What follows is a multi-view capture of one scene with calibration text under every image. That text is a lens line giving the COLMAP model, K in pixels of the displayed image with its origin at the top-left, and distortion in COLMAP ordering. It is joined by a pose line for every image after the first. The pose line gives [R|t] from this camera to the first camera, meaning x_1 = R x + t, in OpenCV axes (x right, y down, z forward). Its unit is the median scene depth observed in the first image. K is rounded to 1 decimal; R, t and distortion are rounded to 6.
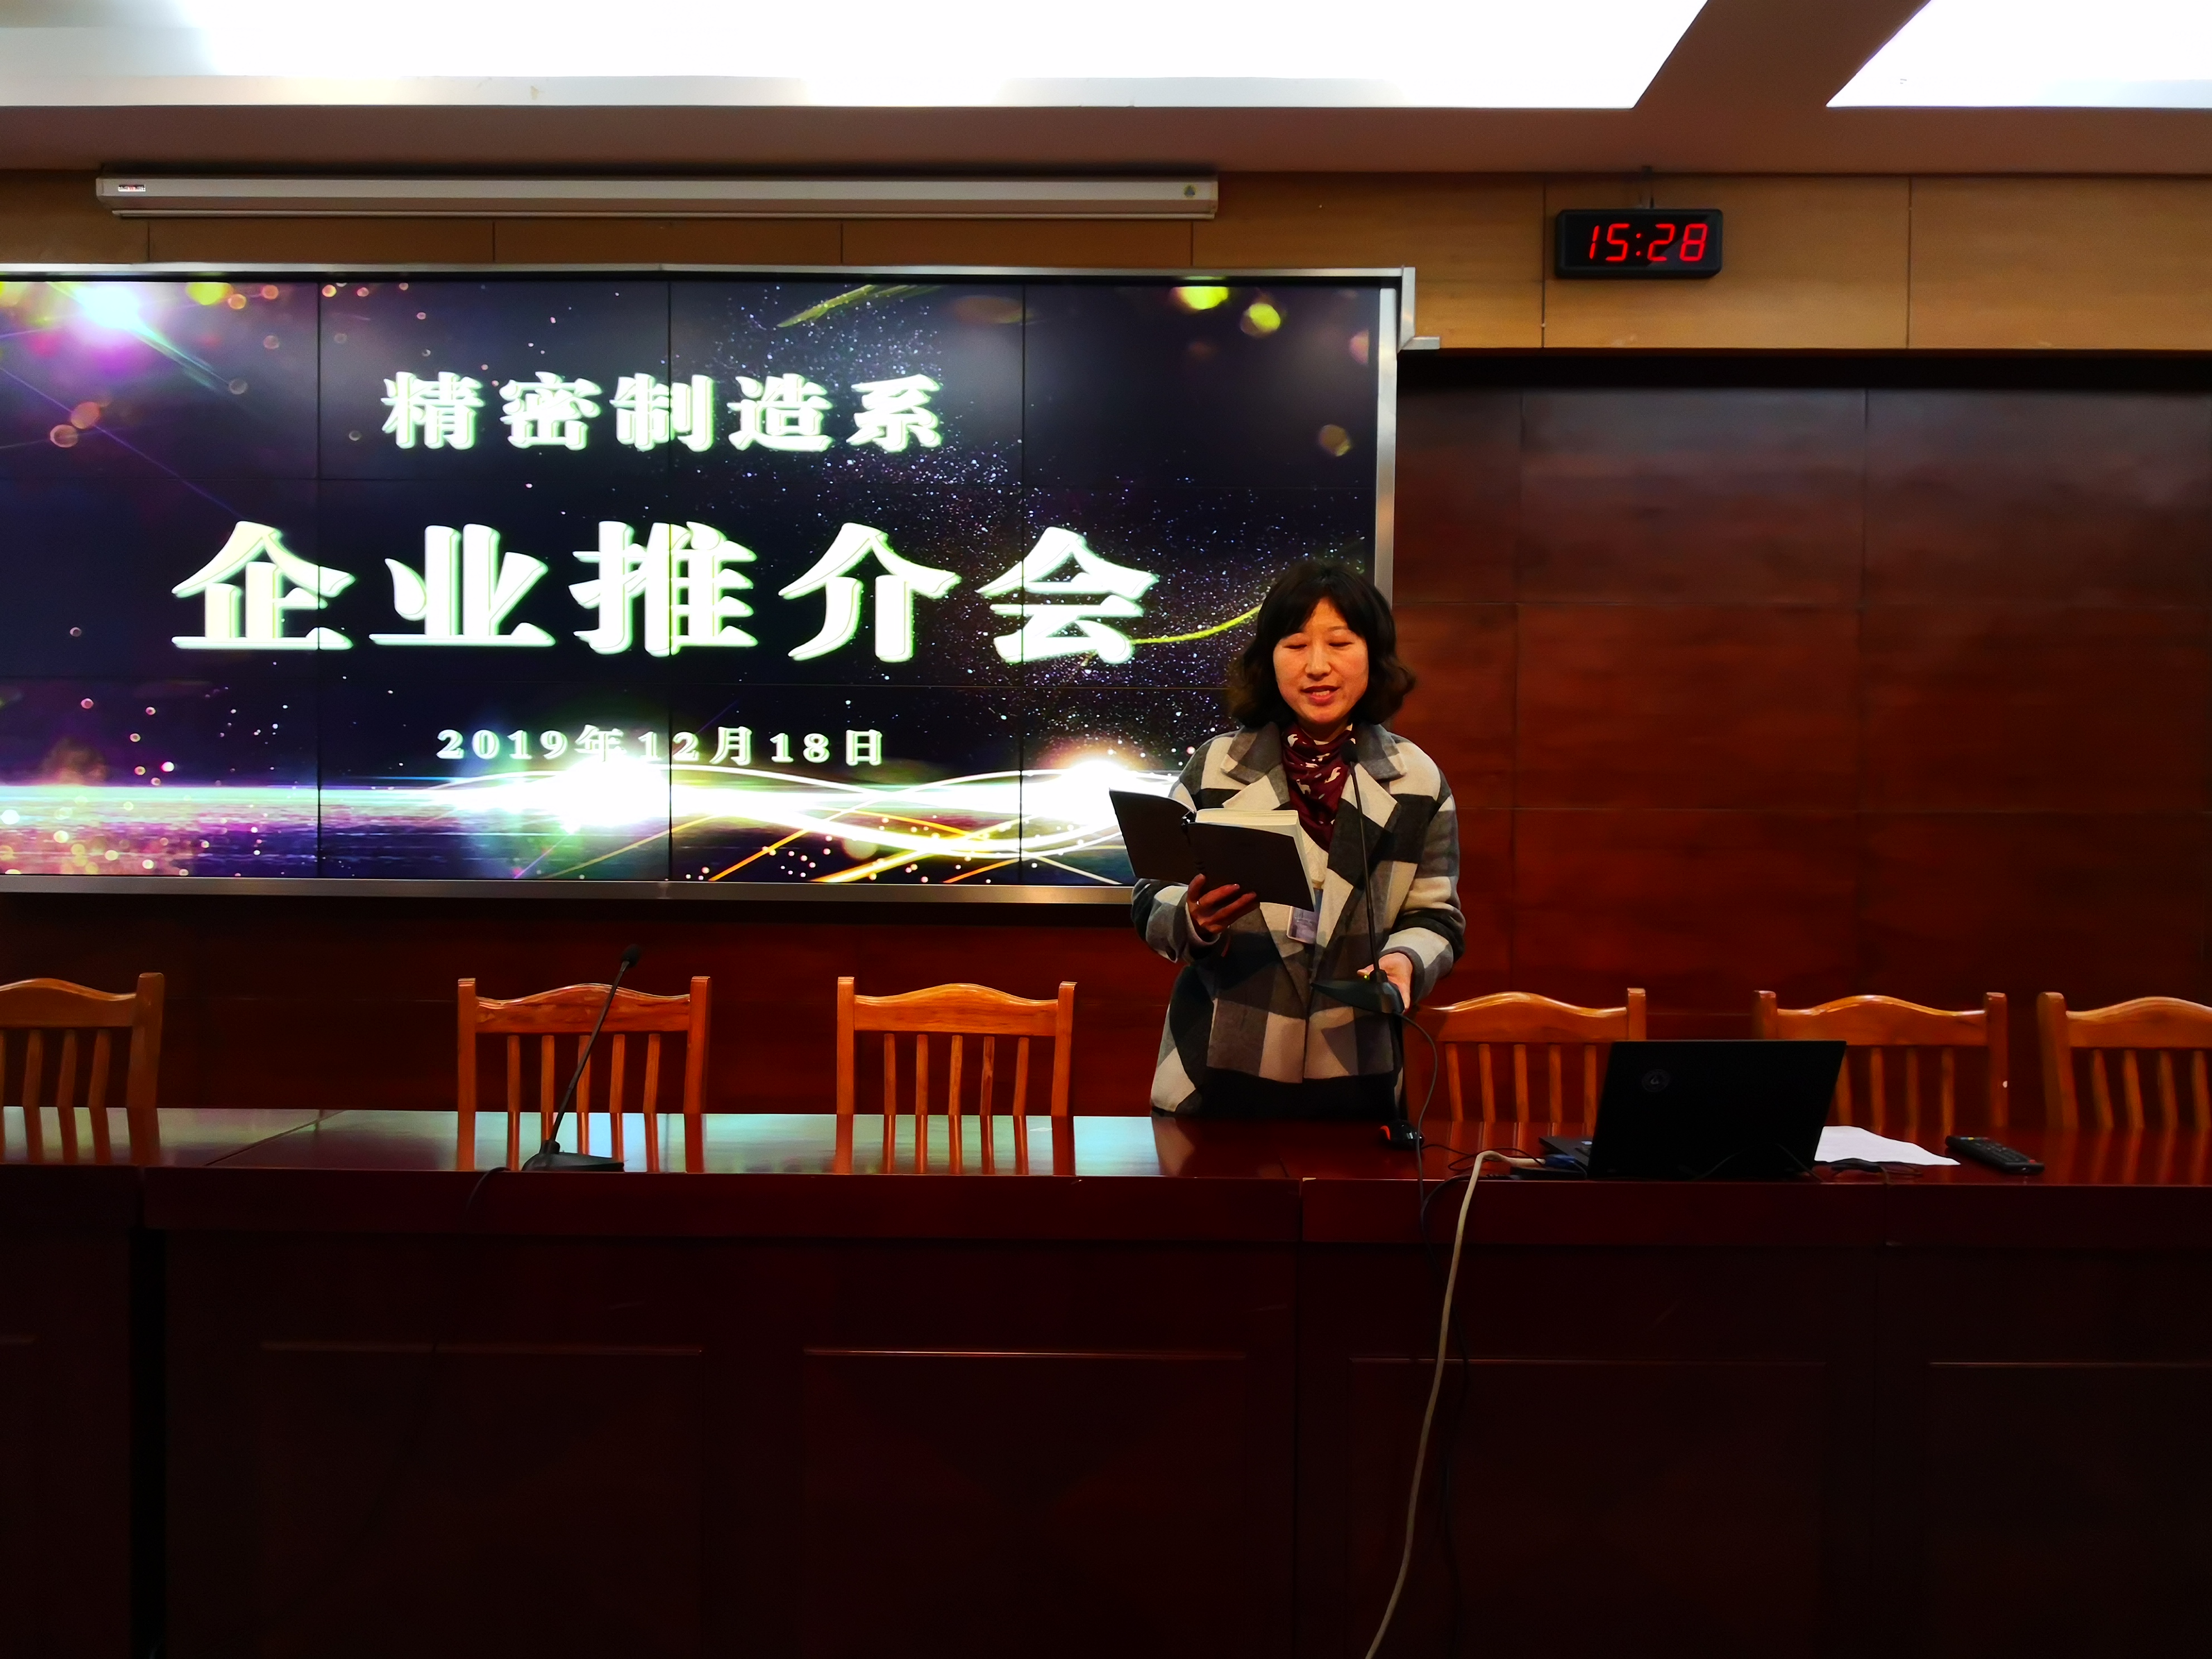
lens RADIAL K [[1753.6, 0, 1106.0], [0, 1753.6, 829.5], [0, 0, 1]] dist [-0.005109, -0.048149]
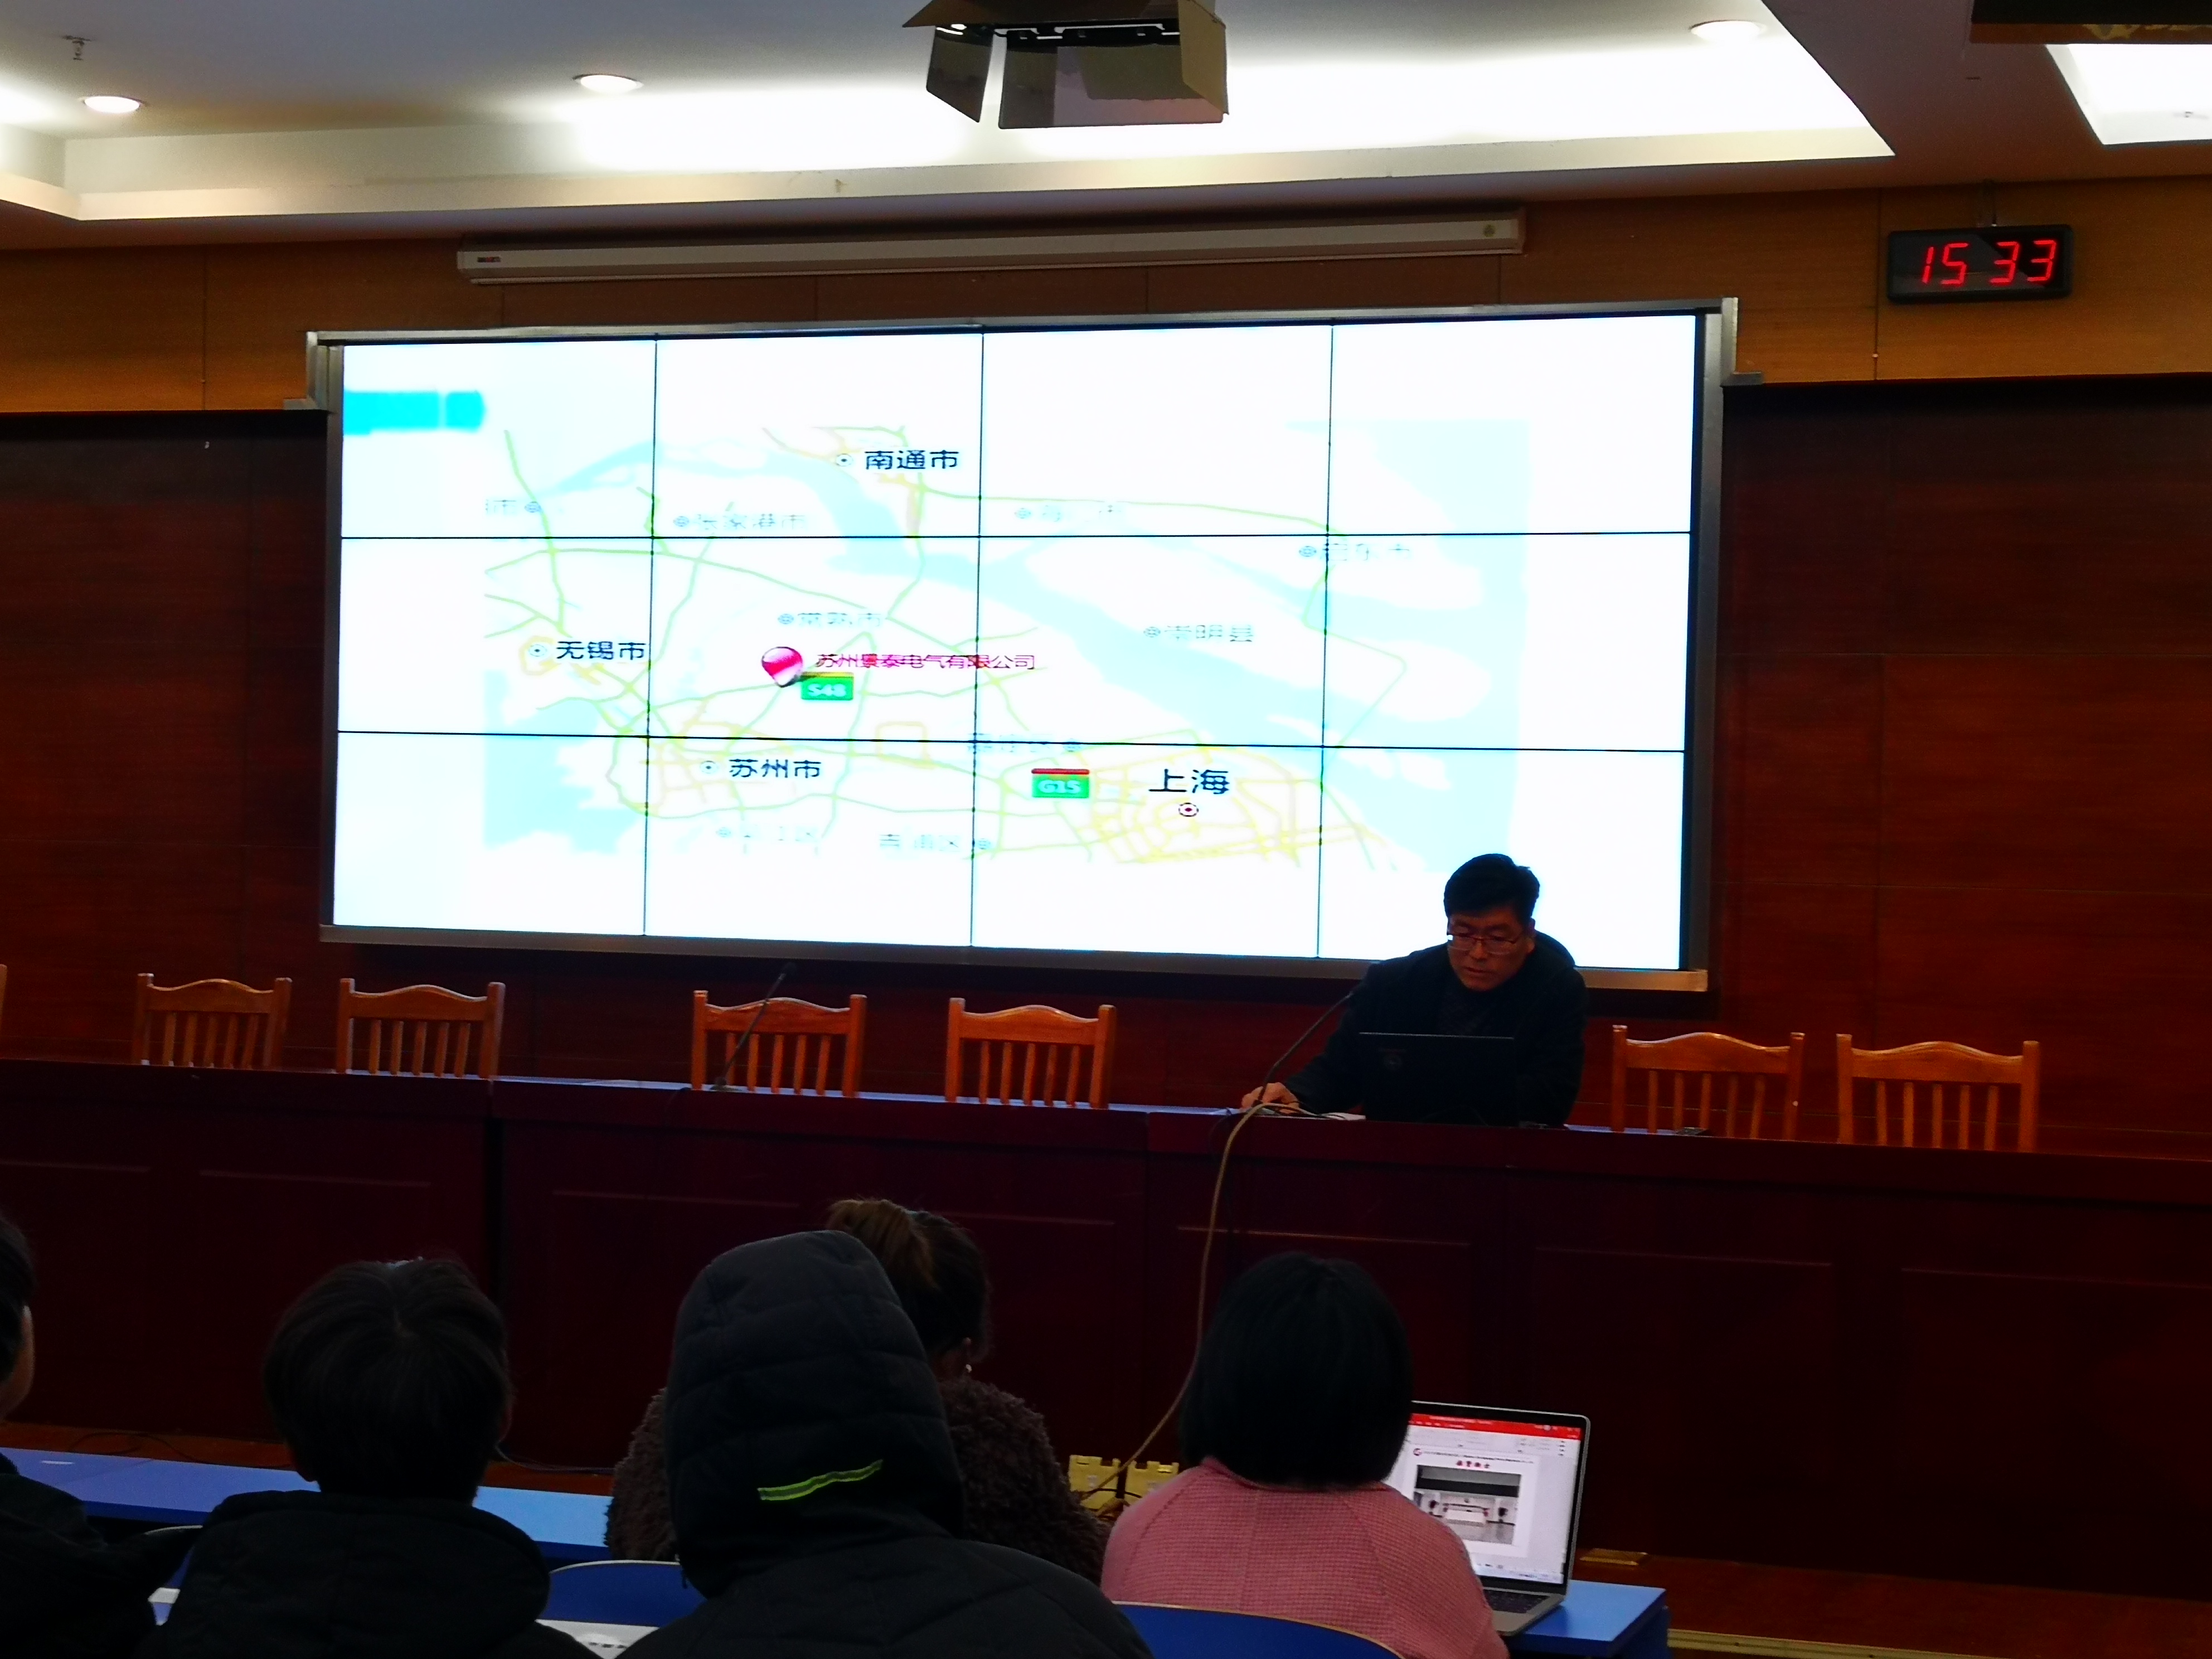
lens RADIAL K [[3768.5, 0, 1106.0], [0, 3768.5, 829.5], [0, 0, 1]] dist [-0.153313, 0.061043]
pose [[0.944577, 0.011057, -0.328103, 0.915790], [-0.019242, 0.999579, -0.021711, 0.014953], [0.327725, 0.026821, 0.944392, -1.717175]]
